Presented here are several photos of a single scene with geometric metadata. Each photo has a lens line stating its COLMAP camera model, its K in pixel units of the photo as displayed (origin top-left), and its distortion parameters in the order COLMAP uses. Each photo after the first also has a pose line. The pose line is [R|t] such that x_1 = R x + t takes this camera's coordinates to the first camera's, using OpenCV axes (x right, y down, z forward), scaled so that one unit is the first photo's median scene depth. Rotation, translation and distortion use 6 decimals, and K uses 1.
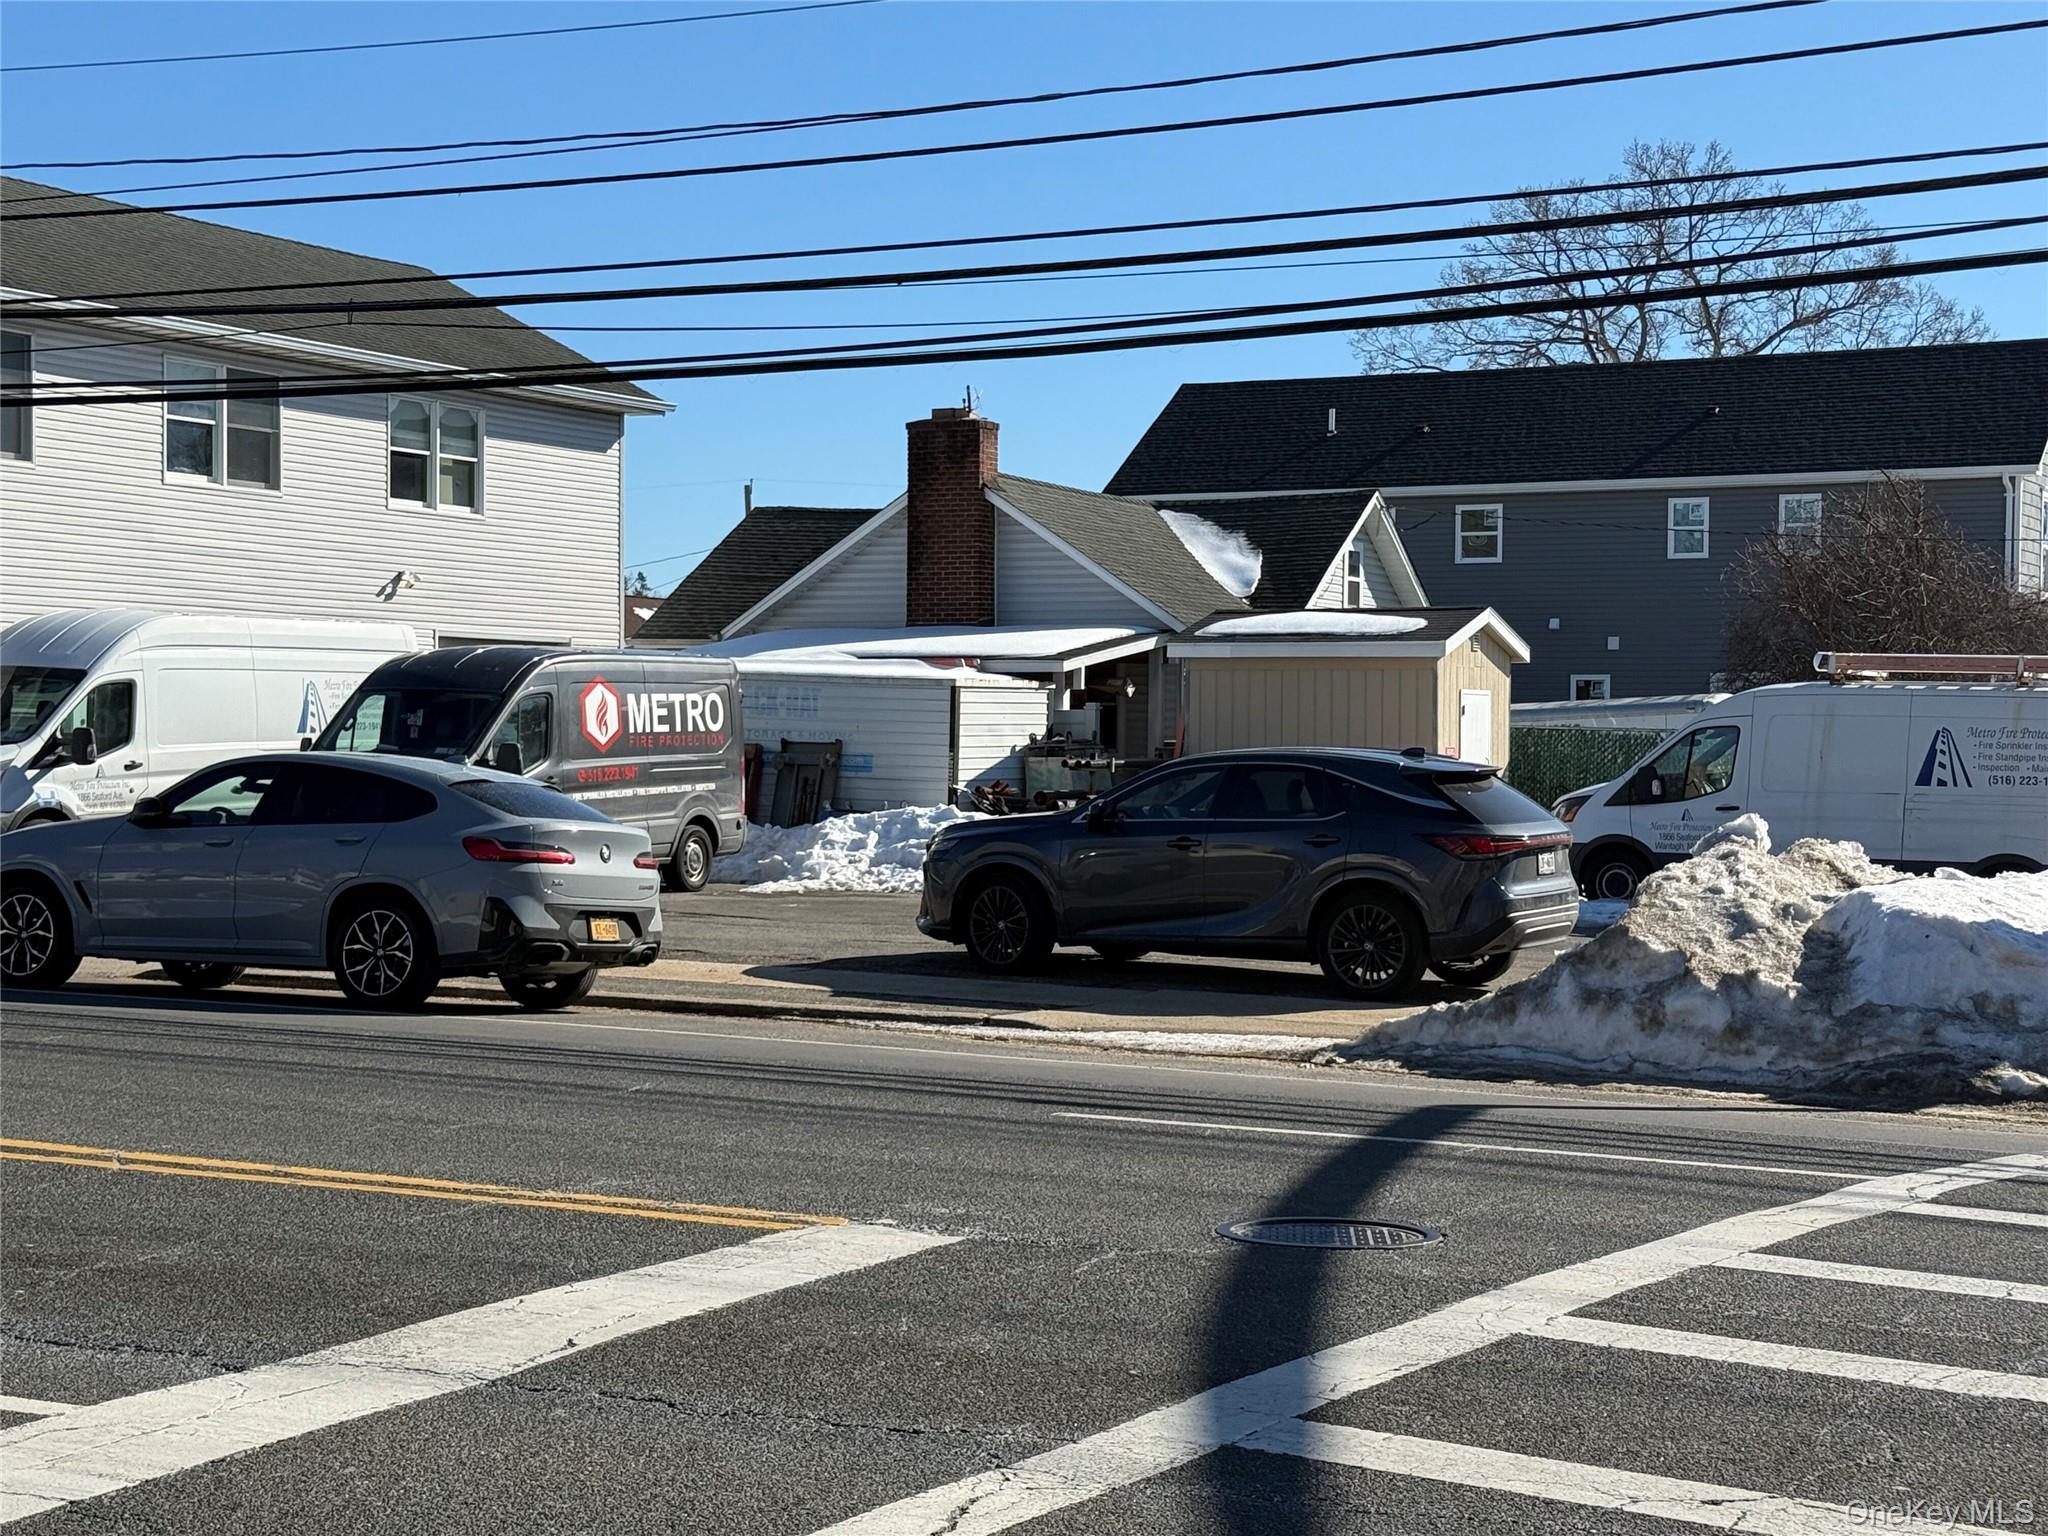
lens RADIAL K [[3301.0, 0, 1035.7], [0, 3301.0, 748.5], [0, 0, 1]] dist [0.063041, 0.000000]
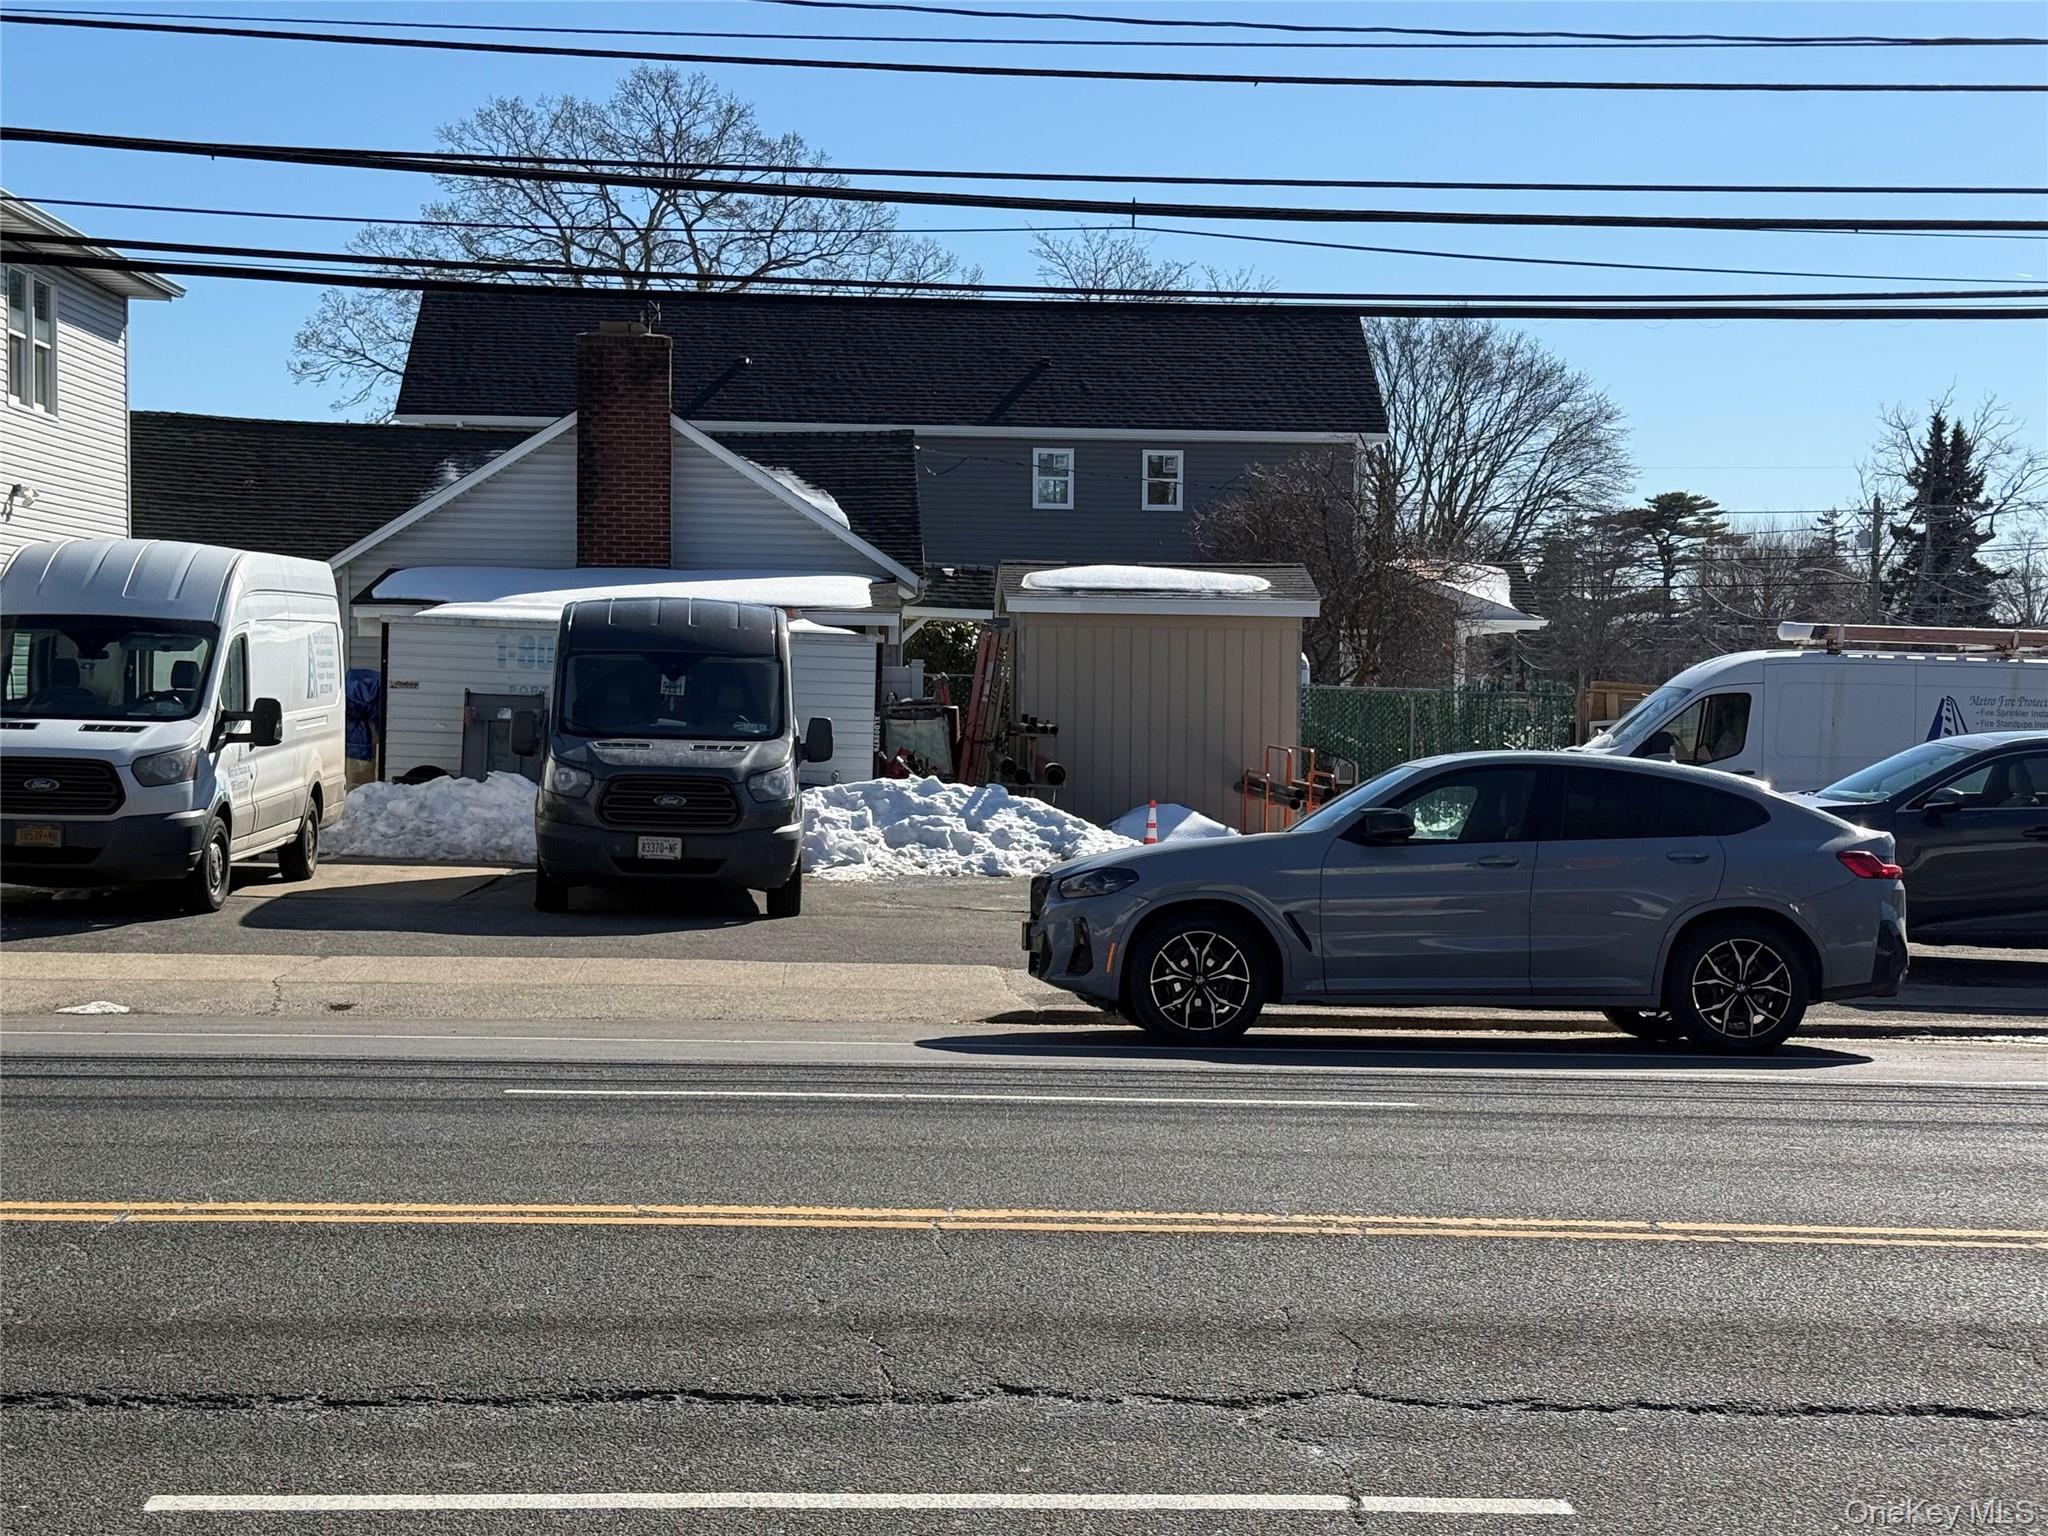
lens RADIAL K [[3301.0, 0, 1044.3], [0, 3301.0, 788.3], [0, 0, 1]] dist [0.063041, 0.000000]
pose [[0.849236, -0.014627, 0.527811, -0.433652], [-0.004696, 0.999367, 0.035252, -0.010384], [-0.527993, -0.032416, 0.848630, 0.198970]]
